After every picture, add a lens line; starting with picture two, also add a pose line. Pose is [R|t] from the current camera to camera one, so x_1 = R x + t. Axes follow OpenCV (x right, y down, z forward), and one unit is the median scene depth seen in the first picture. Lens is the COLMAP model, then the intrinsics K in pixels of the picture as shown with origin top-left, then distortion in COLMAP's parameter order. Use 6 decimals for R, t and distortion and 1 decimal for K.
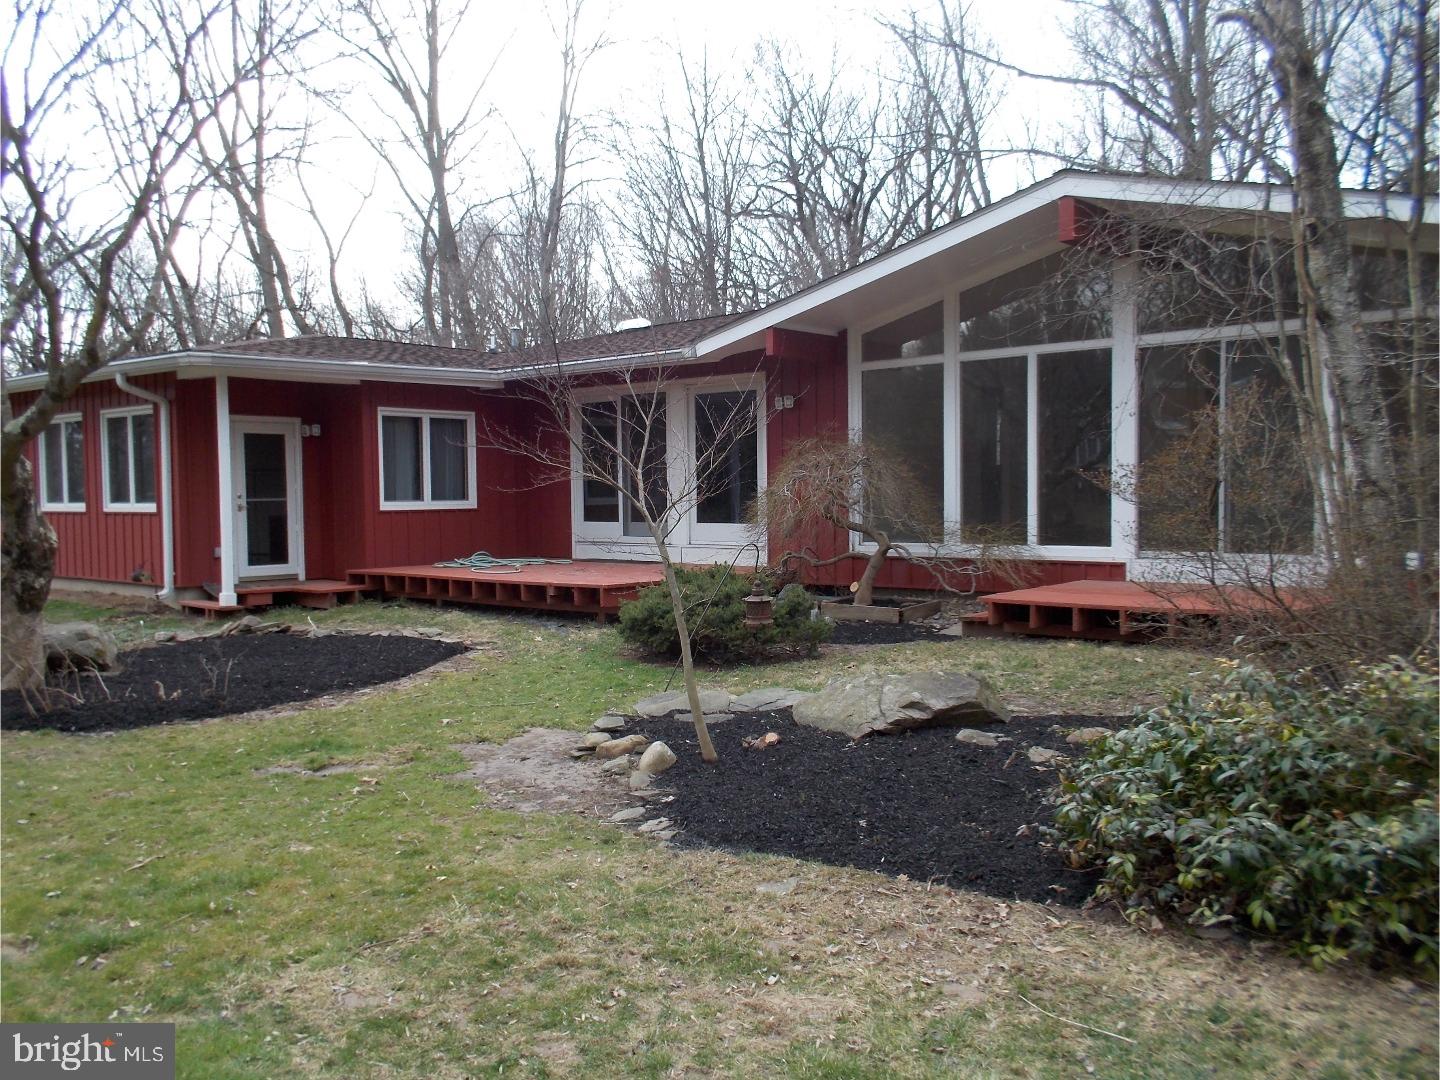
lens RADIAL K [[1187.3, 0, 720.0], [0, 1187.3, 540.0], [0, 0, 1]] dist [0.018532, -0.002849]
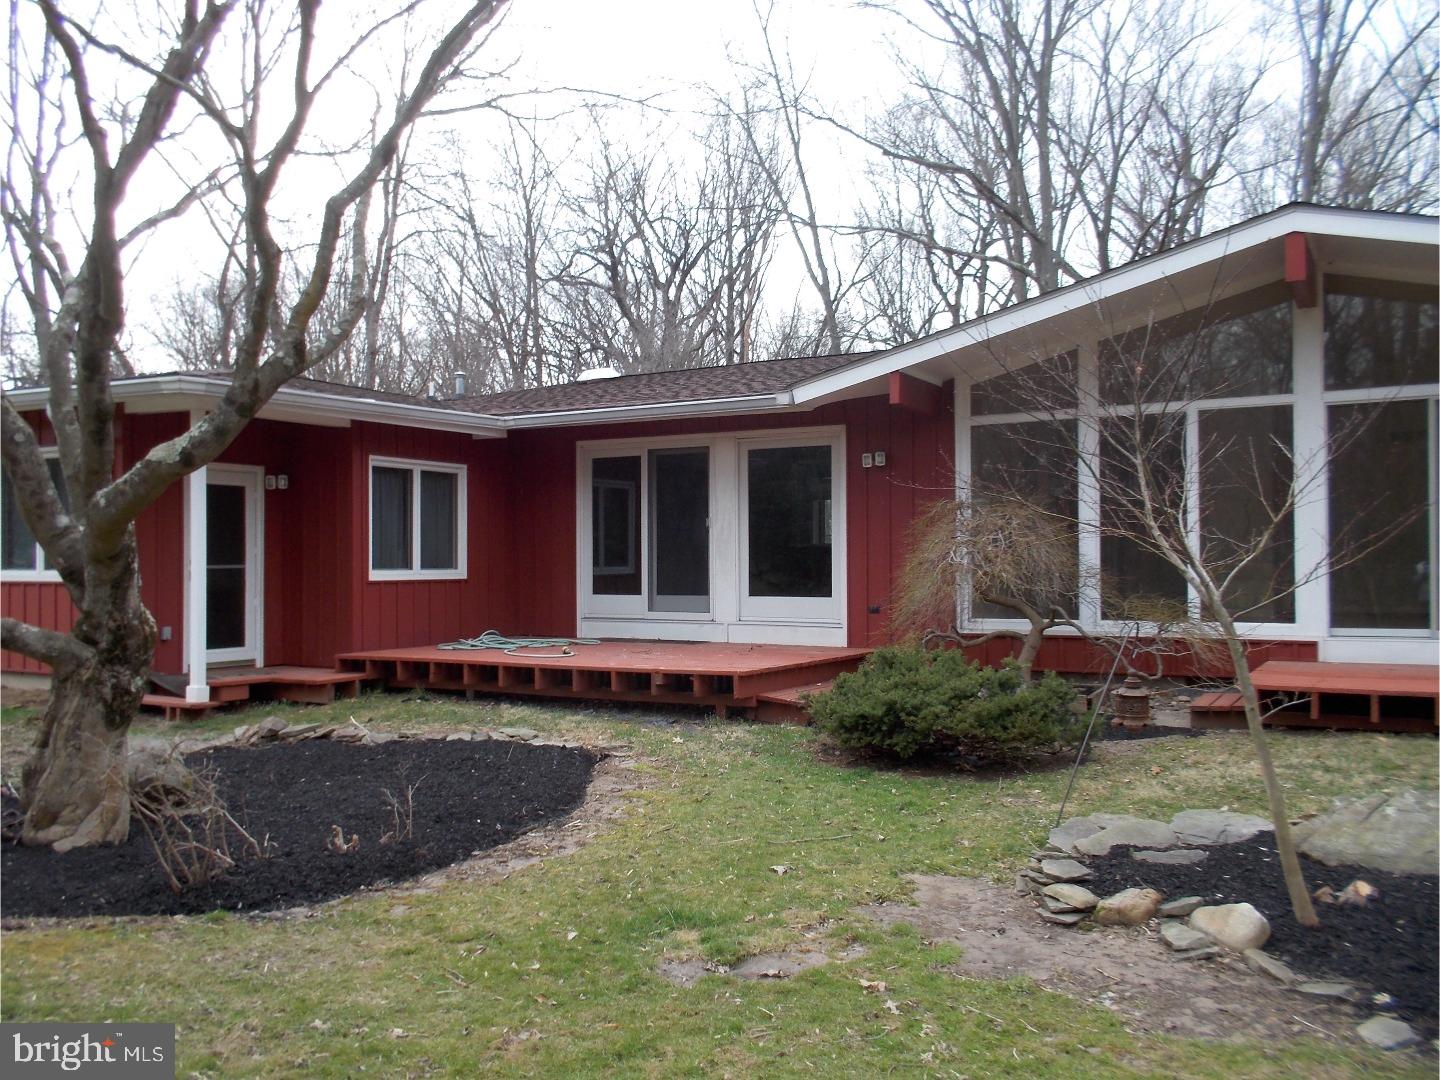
lens RADIAL K [[1194.1, 0, 720.0], [0, 1194.1, 540.0], [0, 0, 1]] dist [0.069185, -0.130004]
pose [[0.981167, 0.009825, 0.192913, -0.219347], [0.001983, 0.998141, -0.060922, -0.002182], [-0.193152, 0.060157, 0.979323, 0.148154]]
